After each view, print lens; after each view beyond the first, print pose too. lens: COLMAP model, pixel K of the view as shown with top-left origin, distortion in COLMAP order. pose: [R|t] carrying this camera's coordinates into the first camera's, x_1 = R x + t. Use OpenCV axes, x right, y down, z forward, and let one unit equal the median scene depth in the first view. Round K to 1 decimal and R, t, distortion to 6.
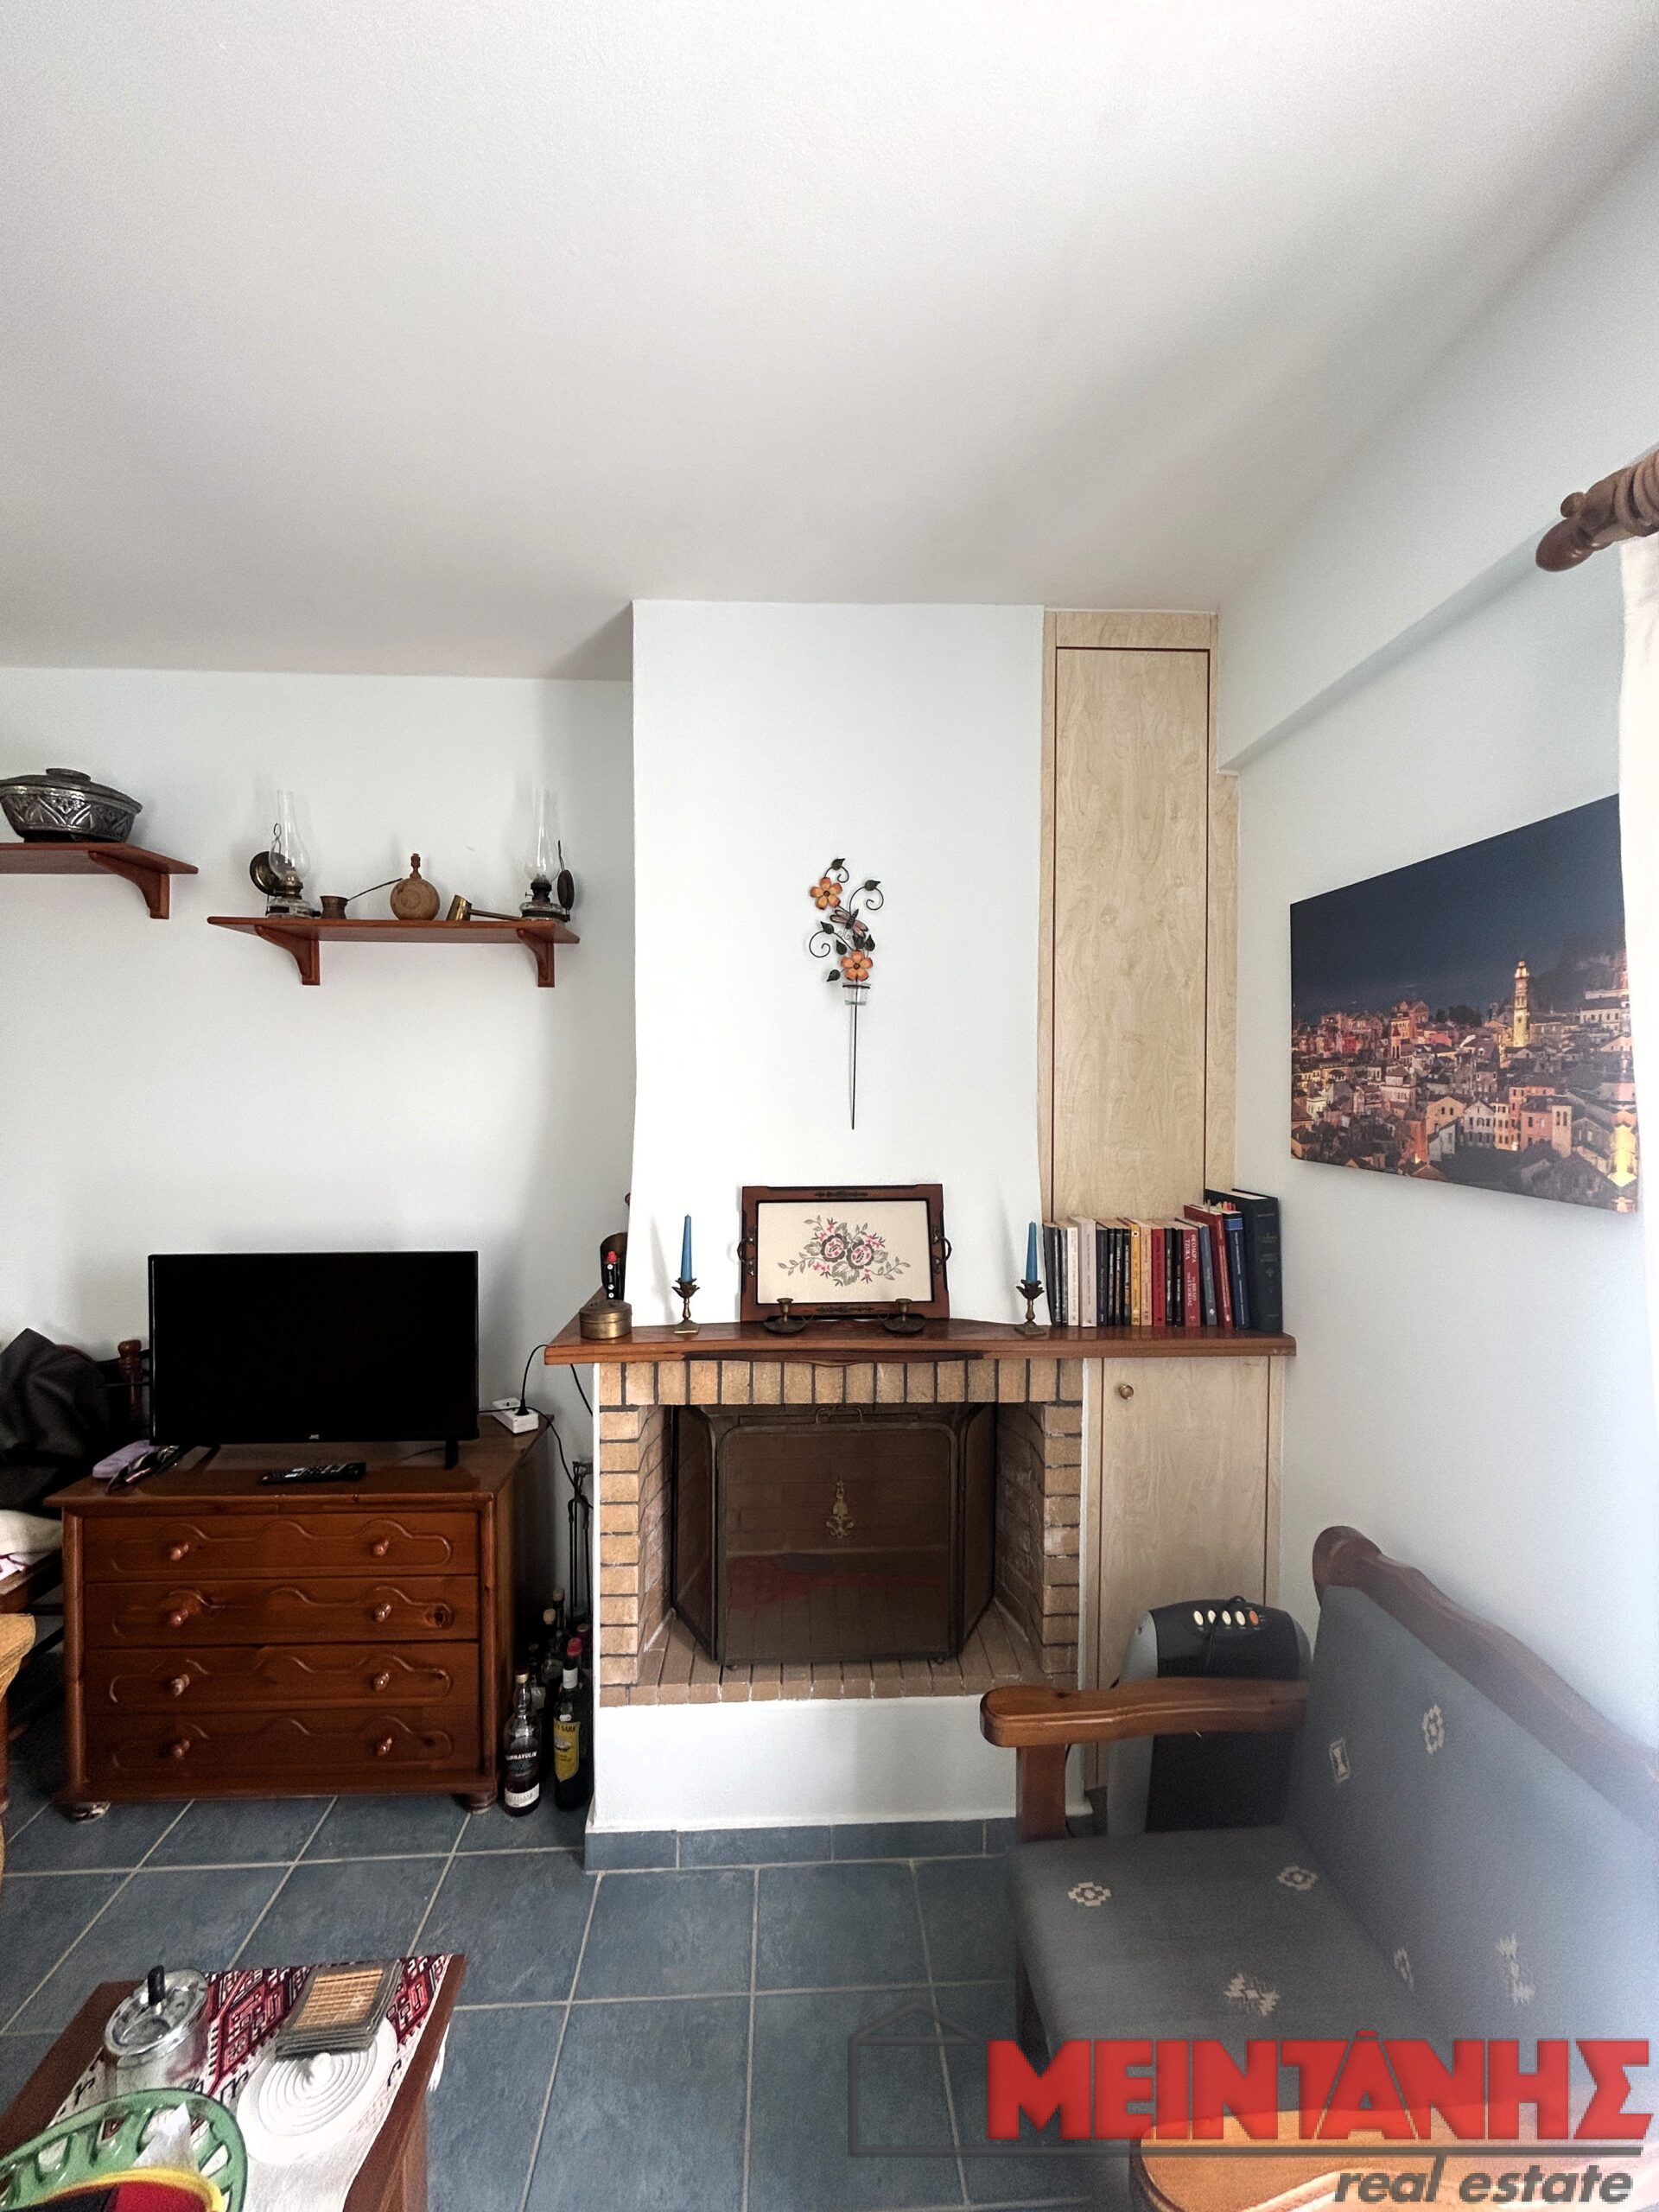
lens RADIAL K [[887.4, 0, 833.3], [0, 887.4, 1107.2], [0, 0, 1]] dist [-0.000187, 0.000105]
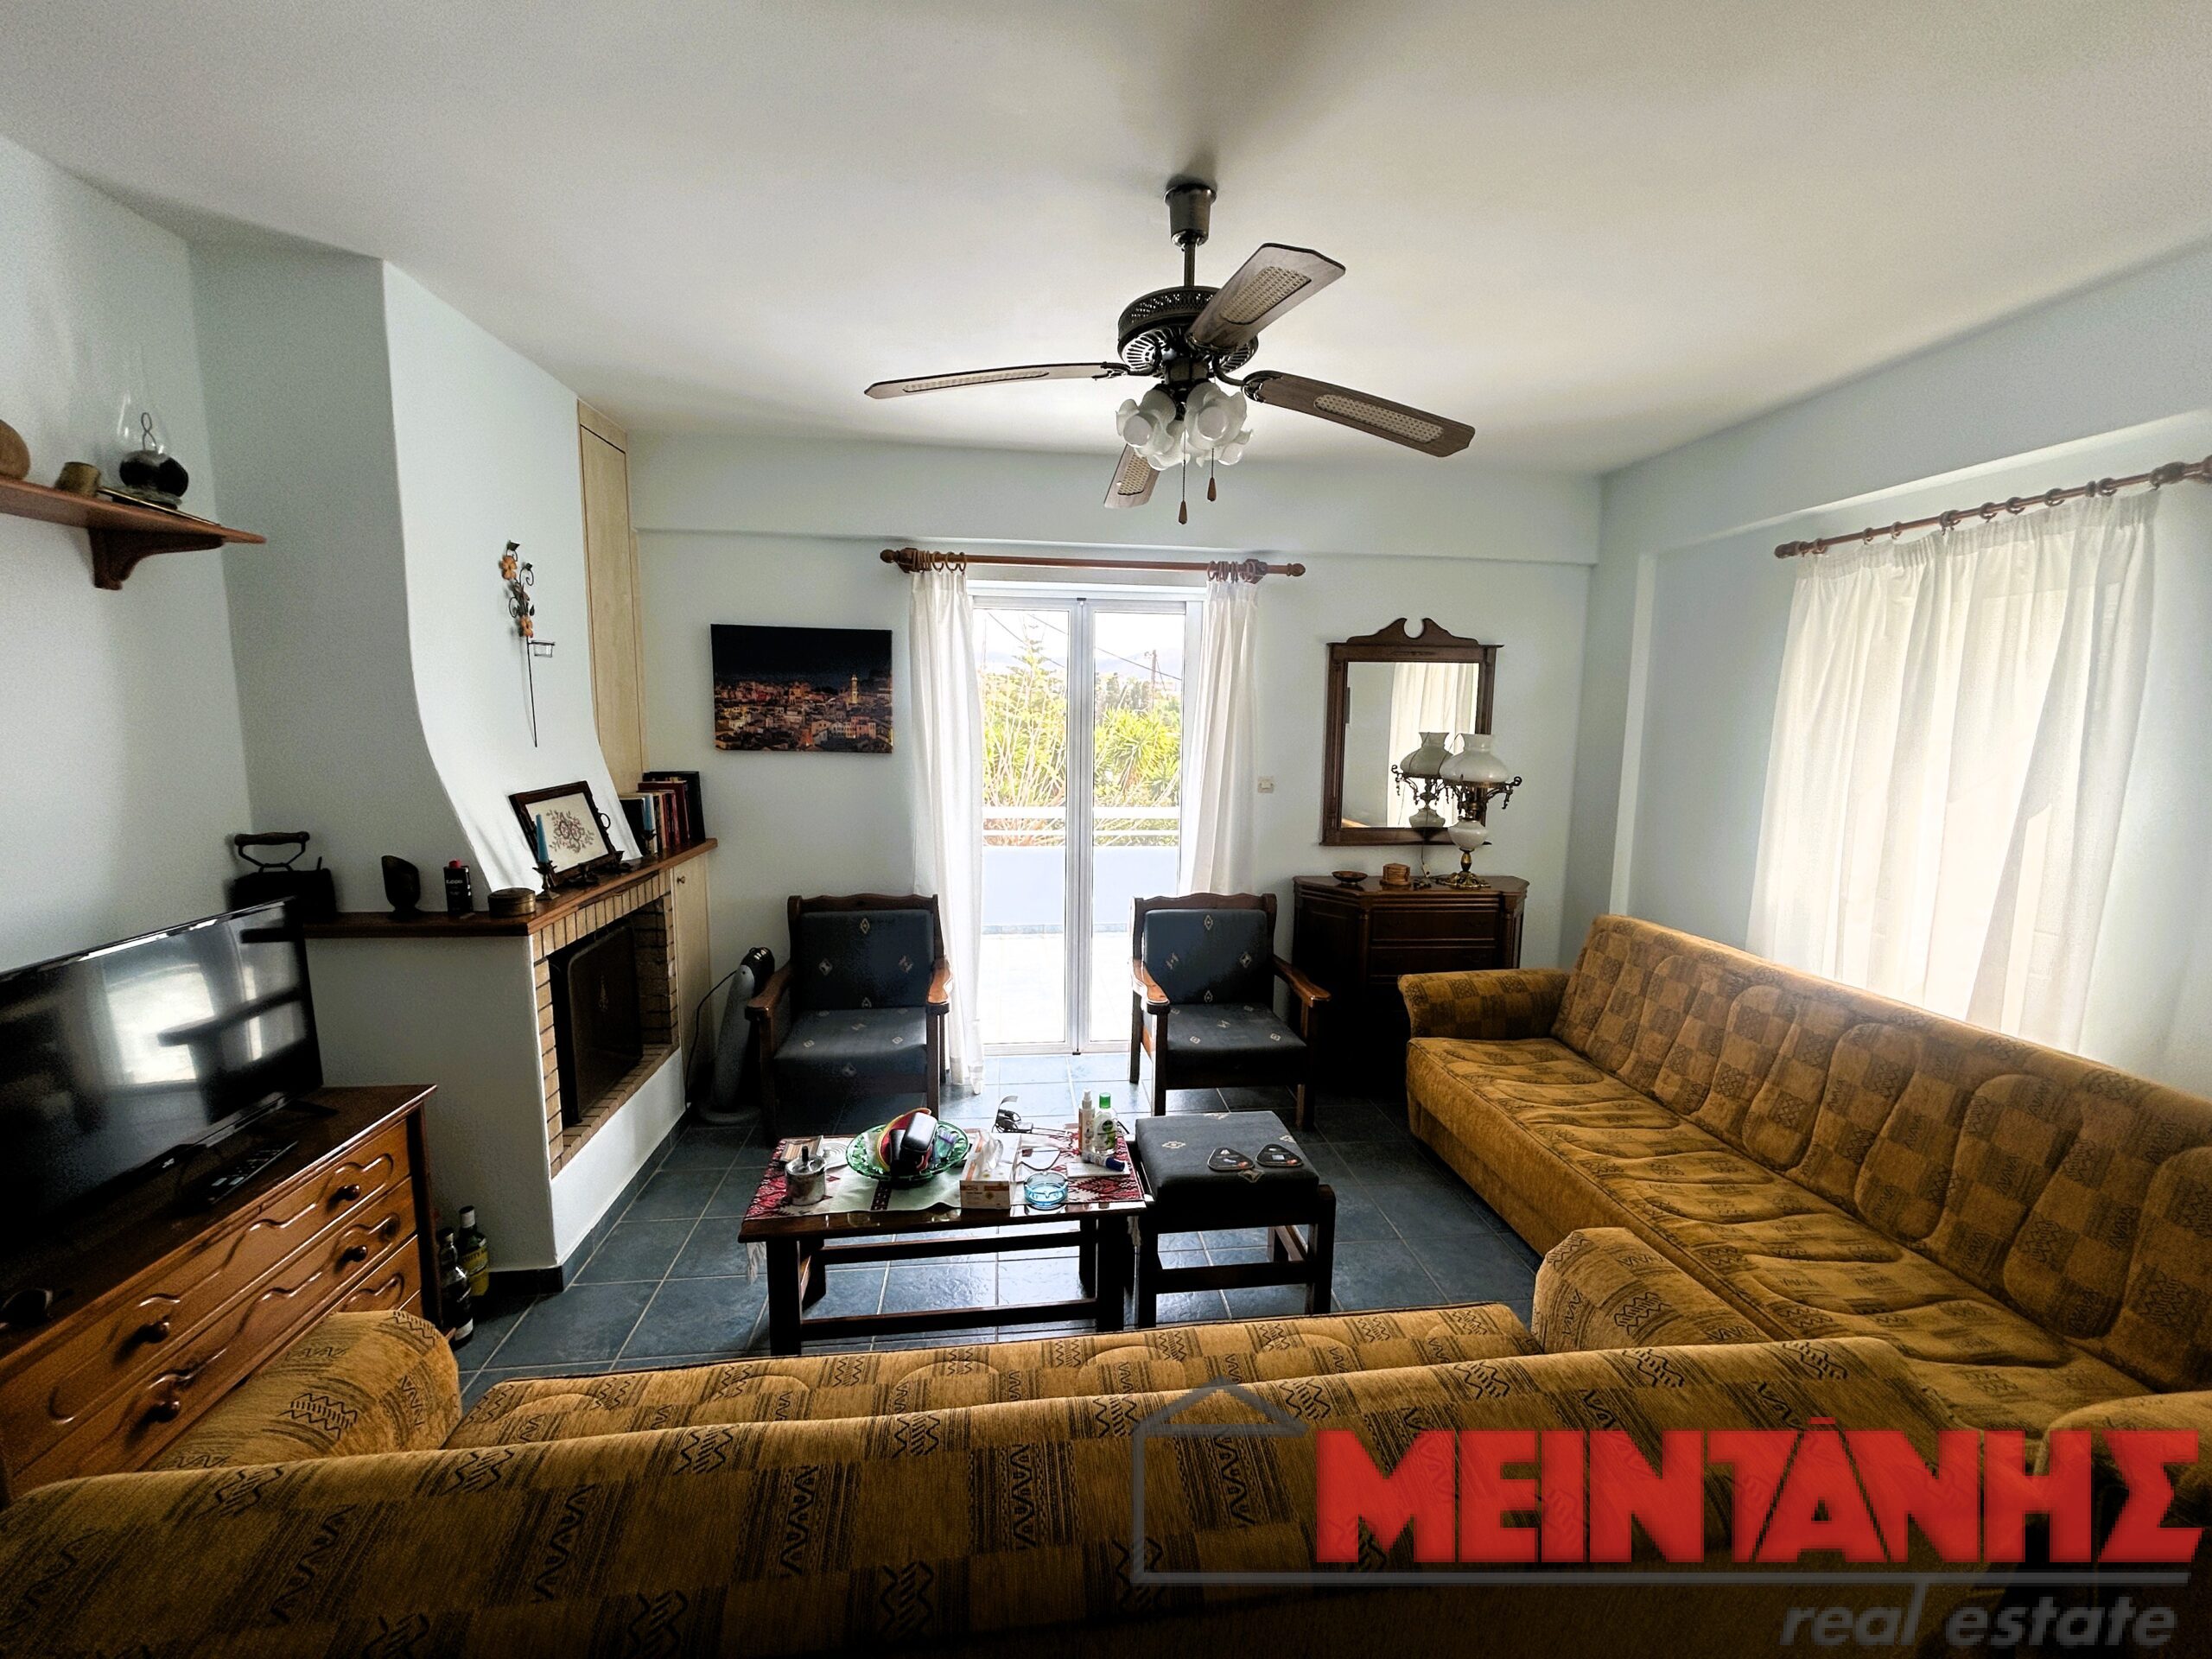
lens RADIAL K [[887.4, 0, 1109.5], [0, 887.4, 827.7], [0, 0, 1]] dist [-0.000187, 0.000105]
pose [[-0.054426, -0.133560, 0.989545, -1.678357], [0.007752, 0.990928, 0.134173, -0.034004], [-0.998488, 0.014973, -0.052896, 0.218110]]
